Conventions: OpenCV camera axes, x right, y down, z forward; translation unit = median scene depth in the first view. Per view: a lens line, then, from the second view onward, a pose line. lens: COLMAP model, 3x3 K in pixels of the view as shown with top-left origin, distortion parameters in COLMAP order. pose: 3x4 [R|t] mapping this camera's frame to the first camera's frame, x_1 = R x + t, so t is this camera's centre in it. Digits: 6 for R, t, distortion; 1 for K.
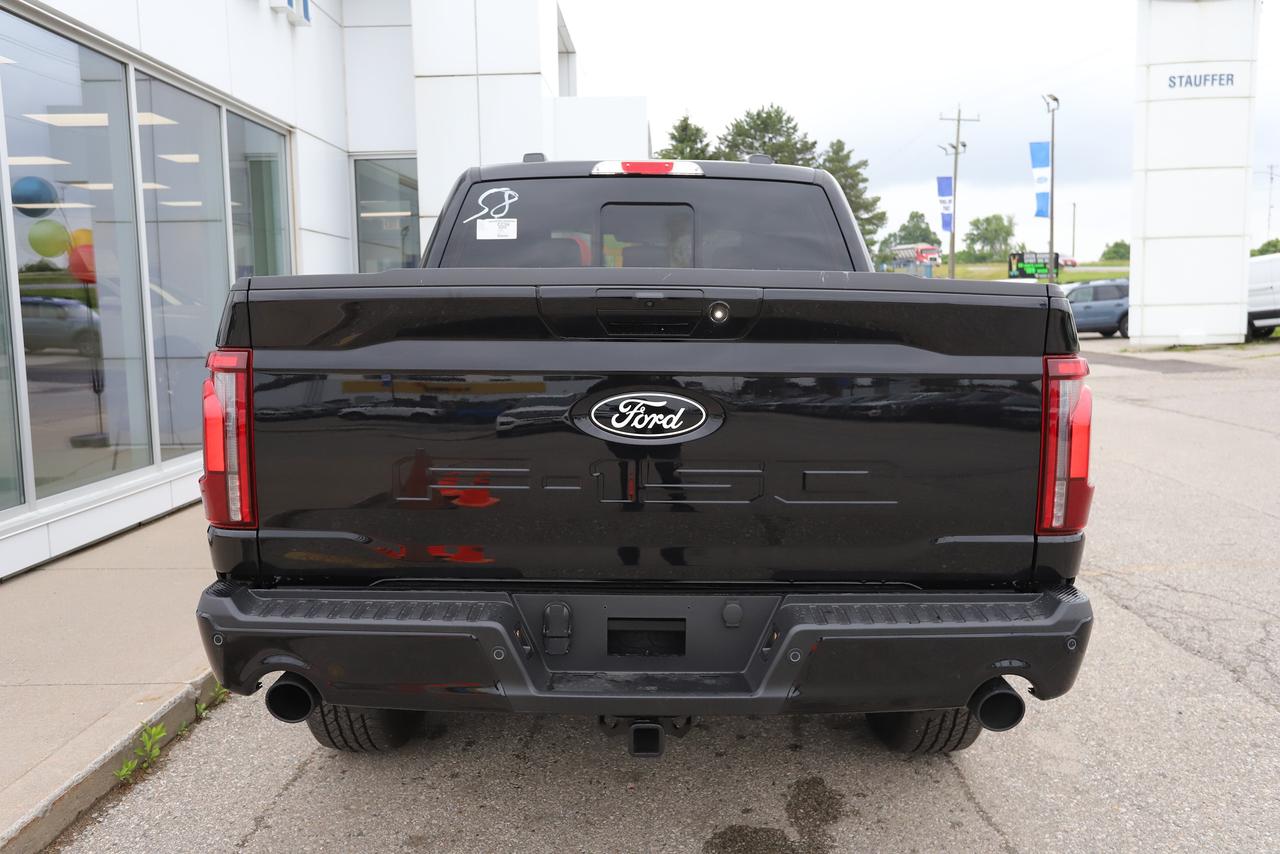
lens RADIAL K [[1039.3, 0, 651.6], [0, 1039.3, 429.1], [0, 0, 1]] dist [-0.015173, 0.051393]
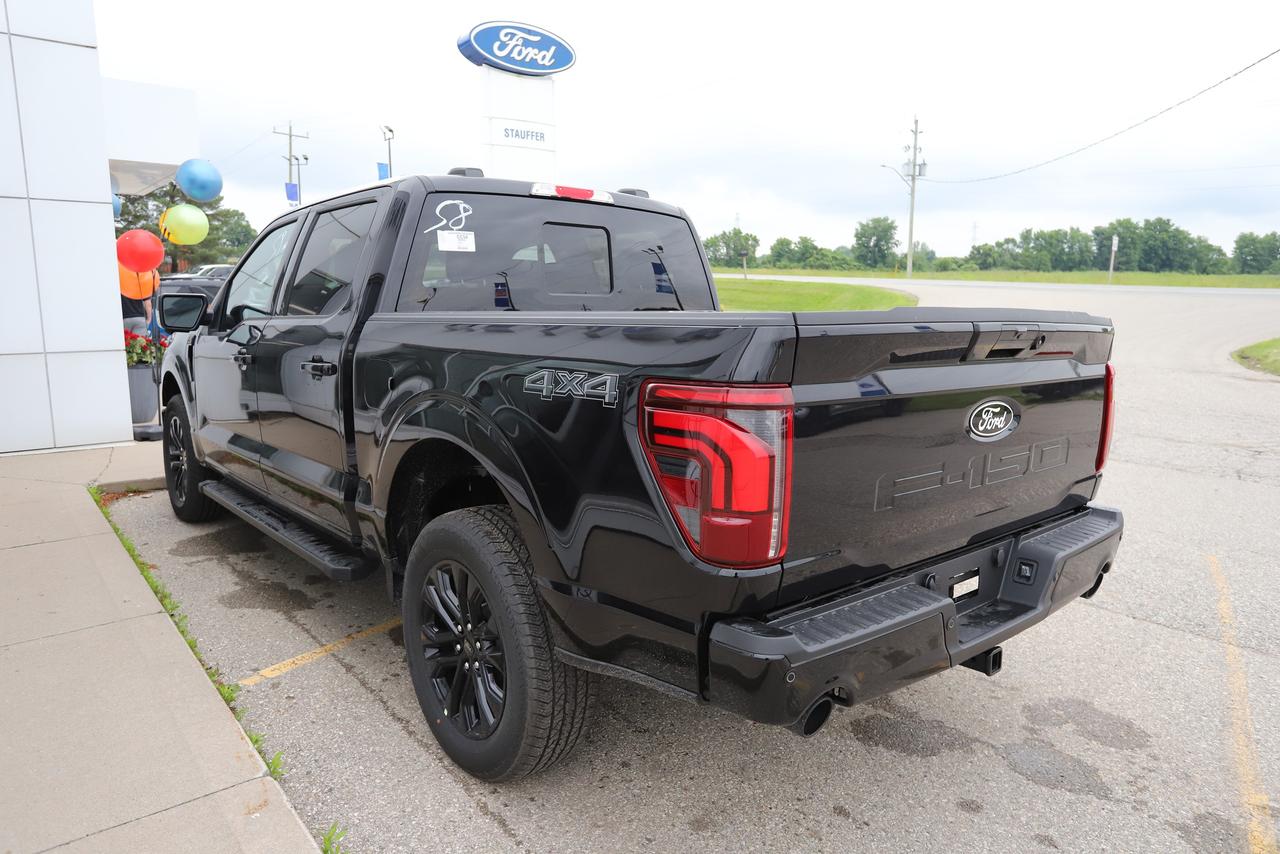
lens RADIAL K [[847.1, 0, 653.5], [0, 847.1, 427.3], [0, 0, 1]] dist [-0.049074, 0.049421]
pose [[0.759558, -0.087271, 0.644558, -0.545354], [0.062229, 0.996163, 0.061545, -0.050910], [-0.647456, -0.006637, 0.762074, 0.250550]]
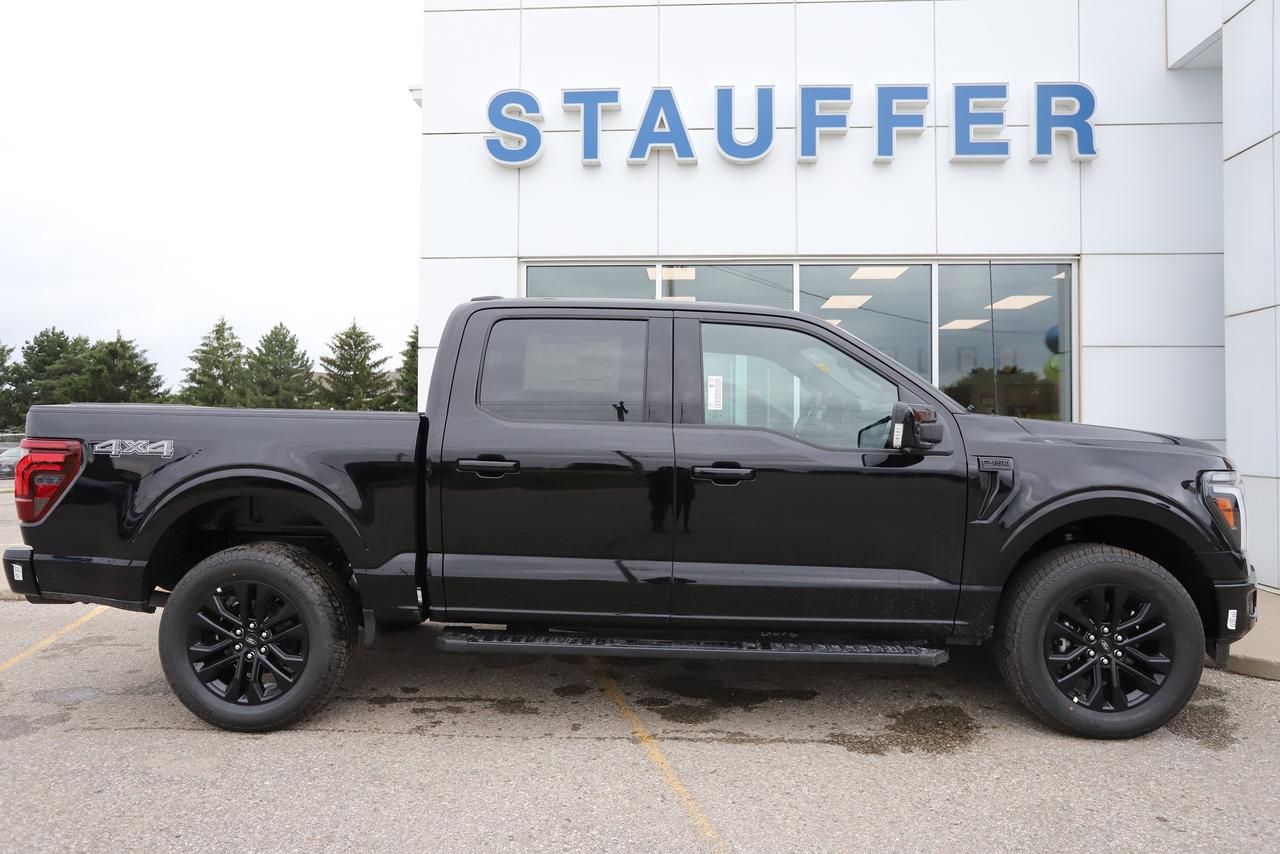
lens RADIAL K [[847.1, 0, 653.5], [0, 847.1, 427.3], [0, 0, 1]] dist [-0.049074, 0.049421]
pose [[-0.043819, 0.009165, -0.998997, 1.153264], [-0.119976, 0.992673, 0.014370, -0.151803], [0.991809, 0.120485, -0.042398, 1.305007]]
